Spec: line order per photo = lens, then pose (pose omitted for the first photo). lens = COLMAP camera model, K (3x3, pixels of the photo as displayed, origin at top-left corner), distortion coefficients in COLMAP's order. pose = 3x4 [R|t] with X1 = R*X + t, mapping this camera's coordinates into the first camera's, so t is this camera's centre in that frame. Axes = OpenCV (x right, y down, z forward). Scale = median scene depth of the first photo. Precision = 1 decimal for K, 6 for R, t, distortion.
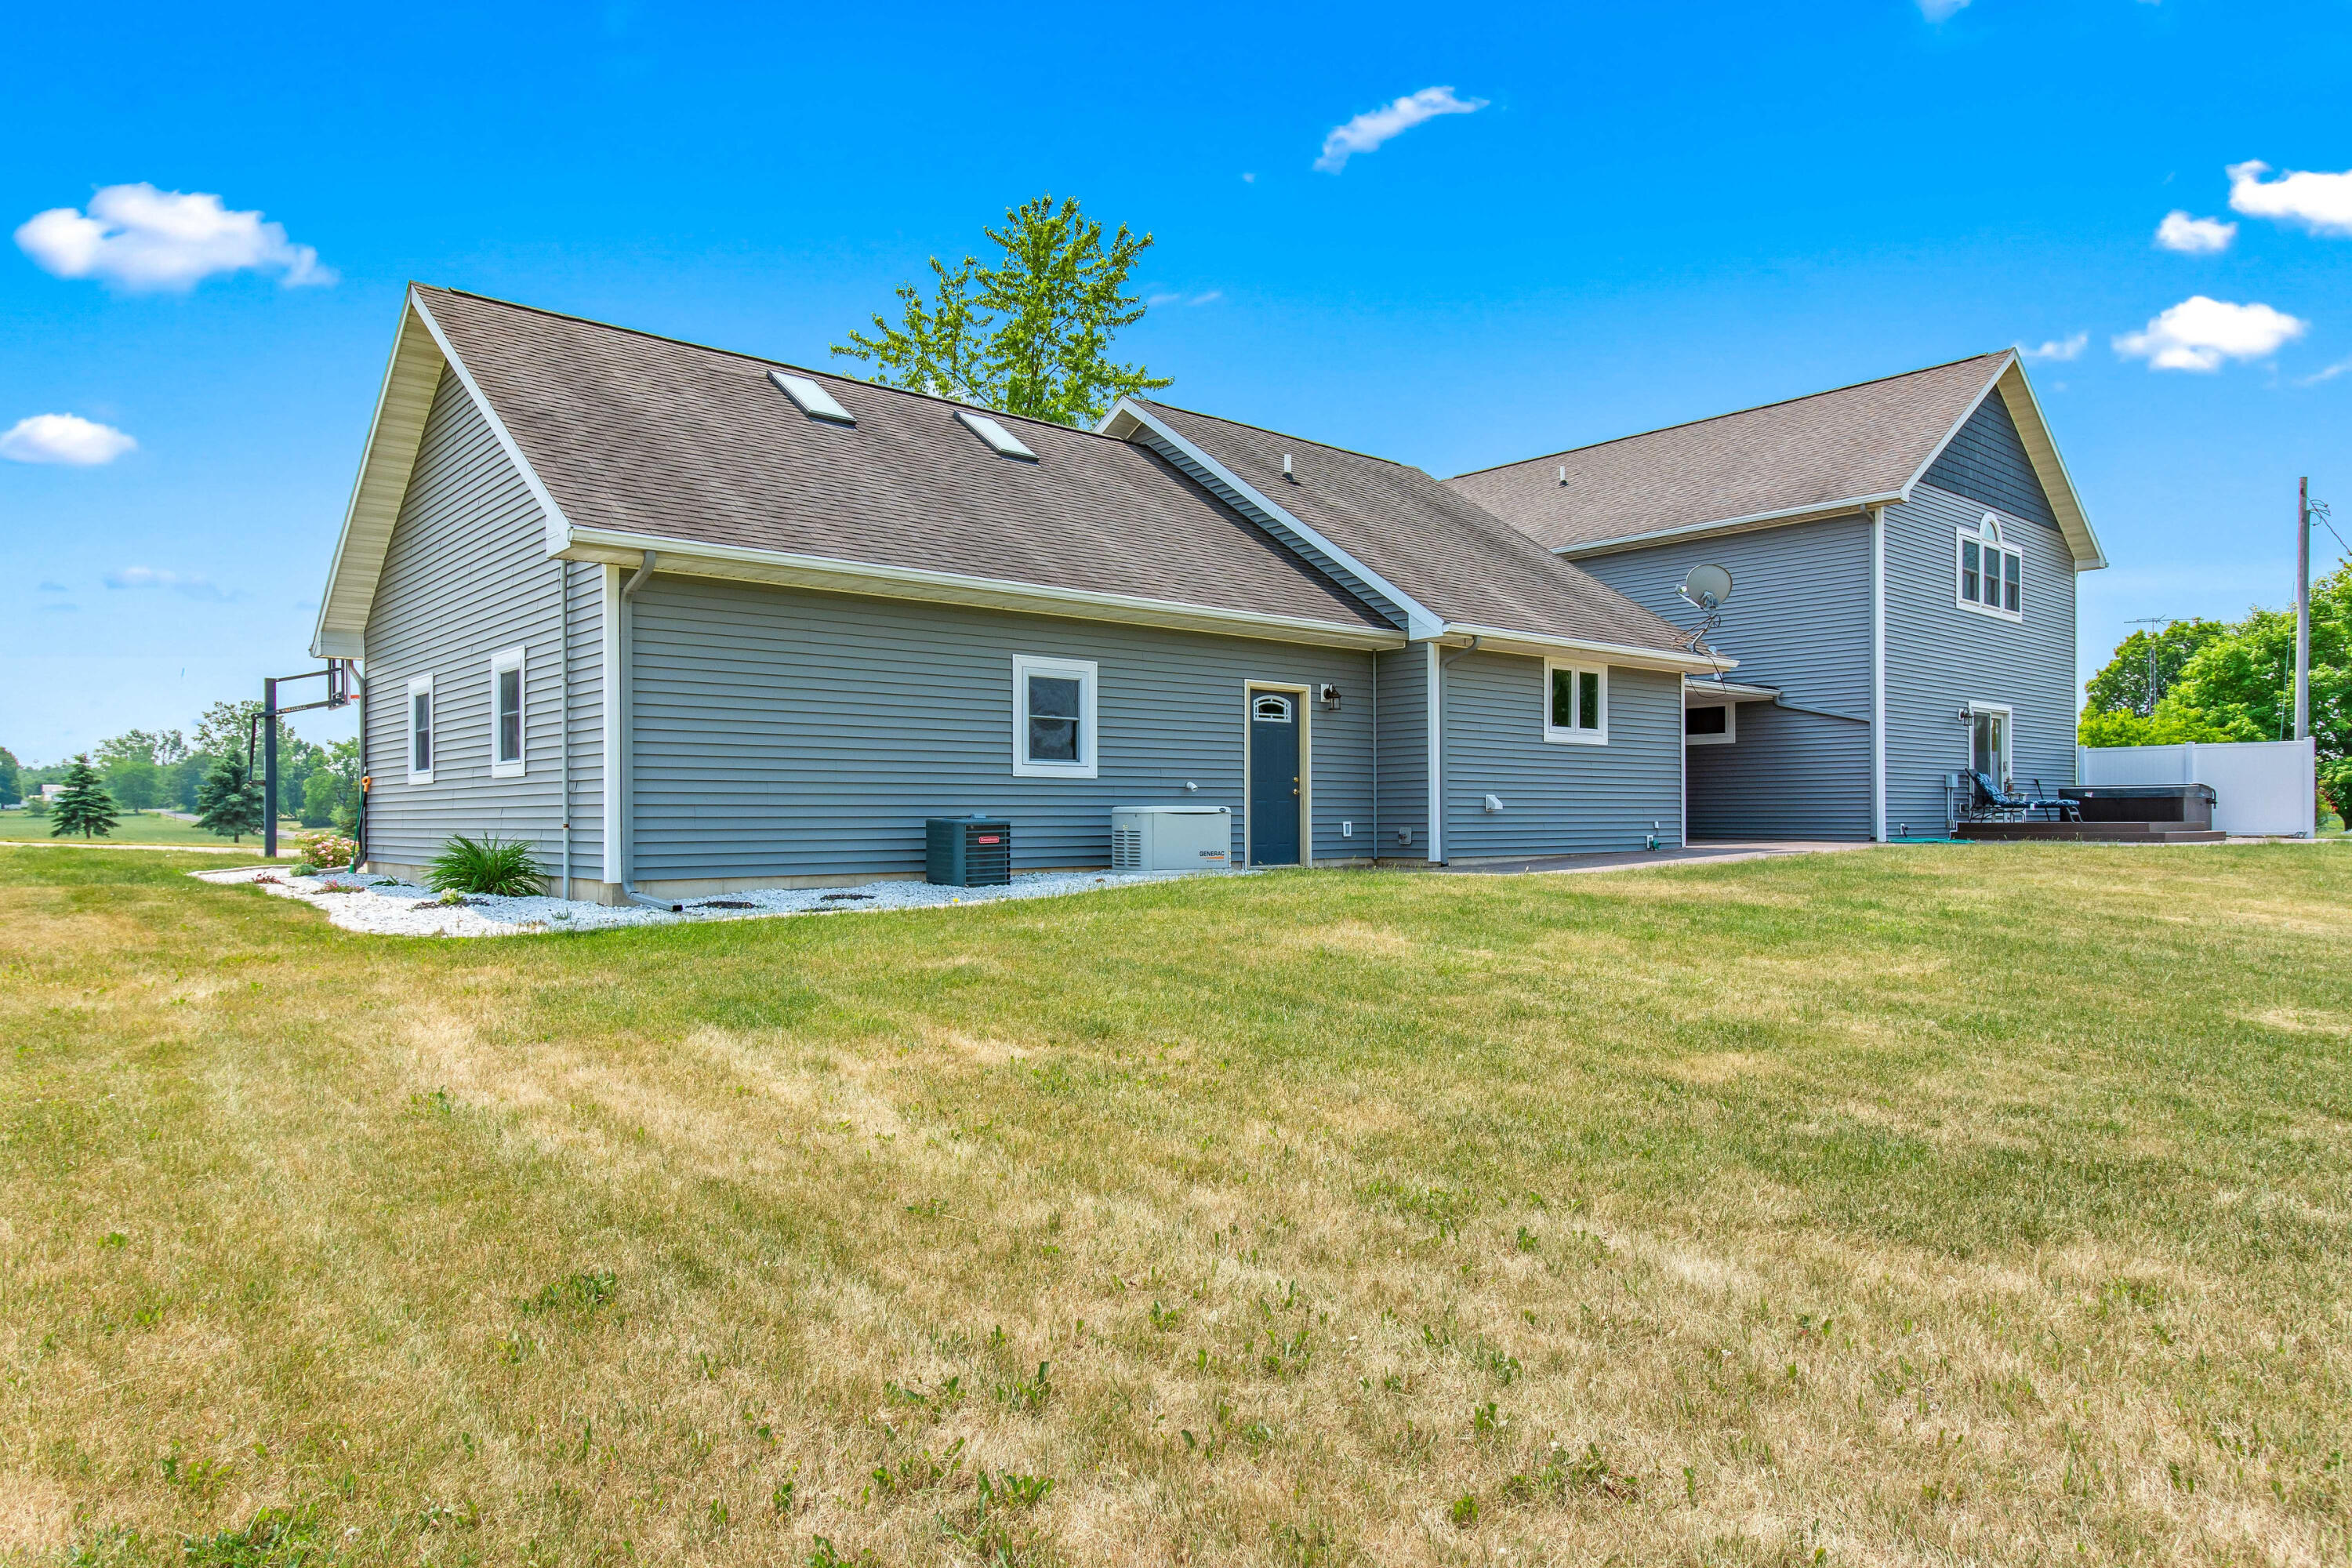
lens RADIAL K [[1446.8, 0, 1176.1], [0, 1446.8, 810.7], [0, 0, 1]] dist [-0.000233, -0.001107]
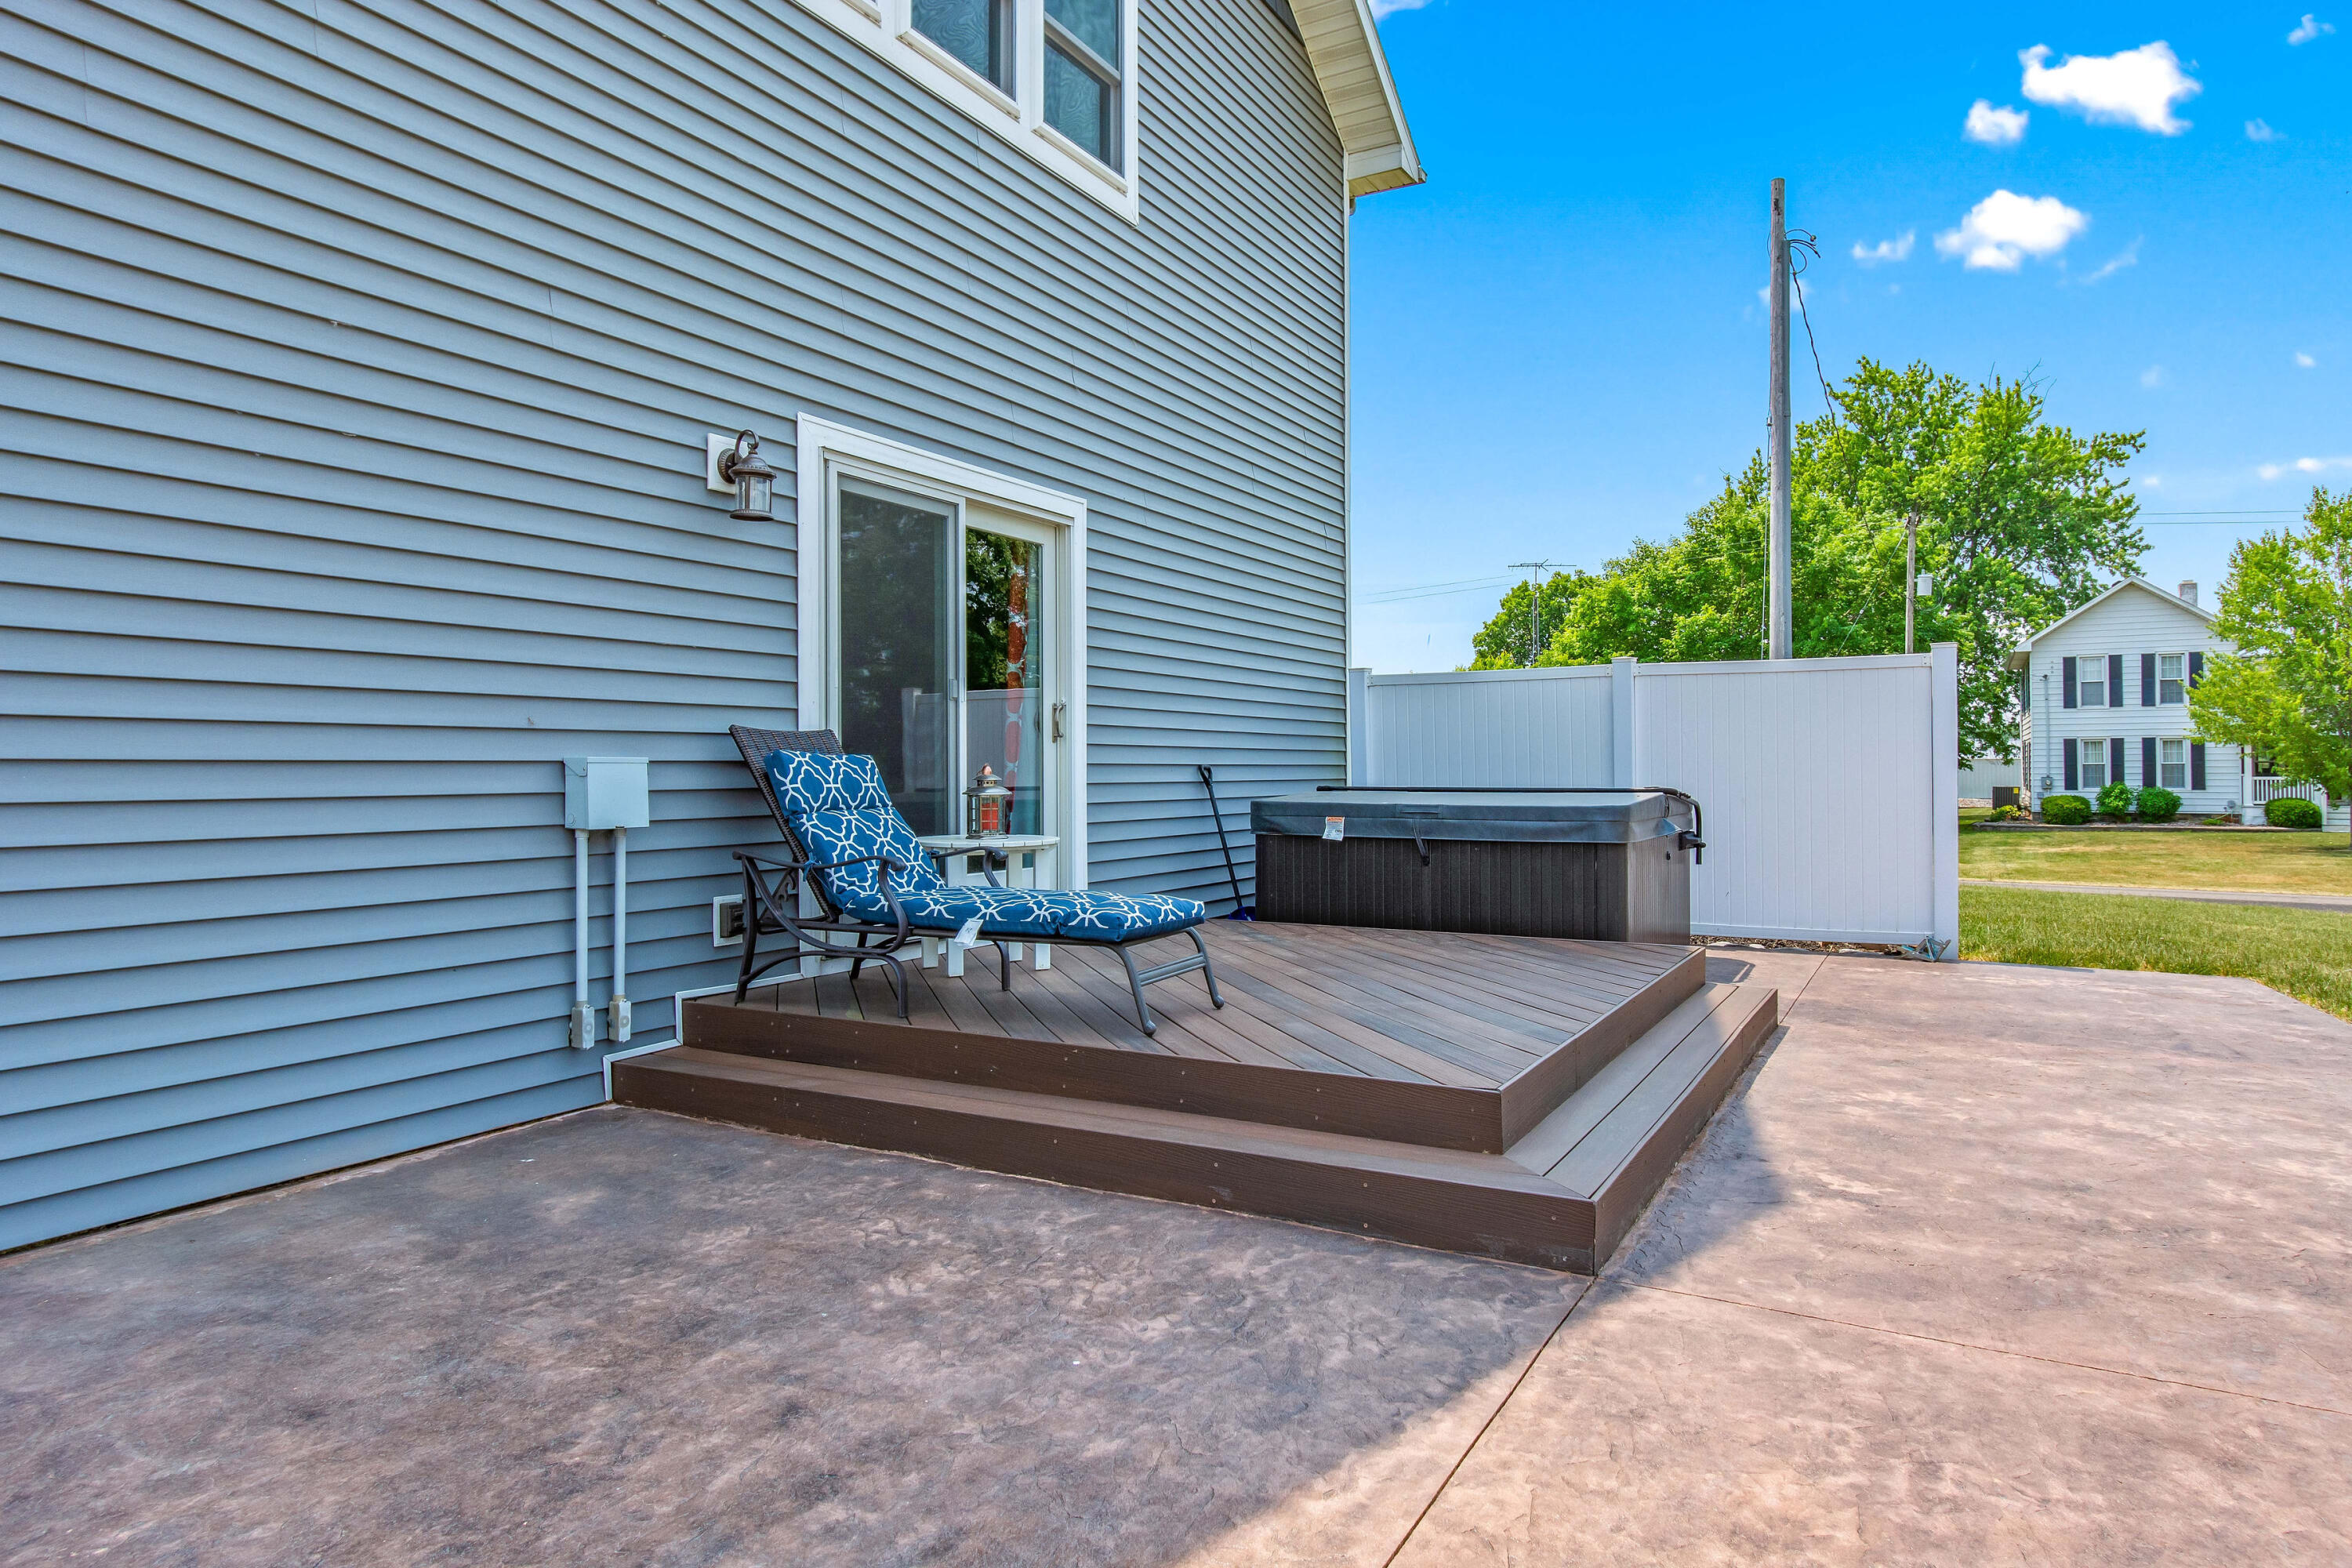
lens RADIAL K [[1387.0, 0, 1180.8], [0, 1387.0, 759.1], [0, 0, 1]] dist [-0.000336, 0.000020]
pose [[0.941857, 0.003316, 0.335998, 0.520076], [-0.002315, 0.999992, -0.003381, -0.022833], [-0.336006, 0.002407, 0.941857, 0.766461]]
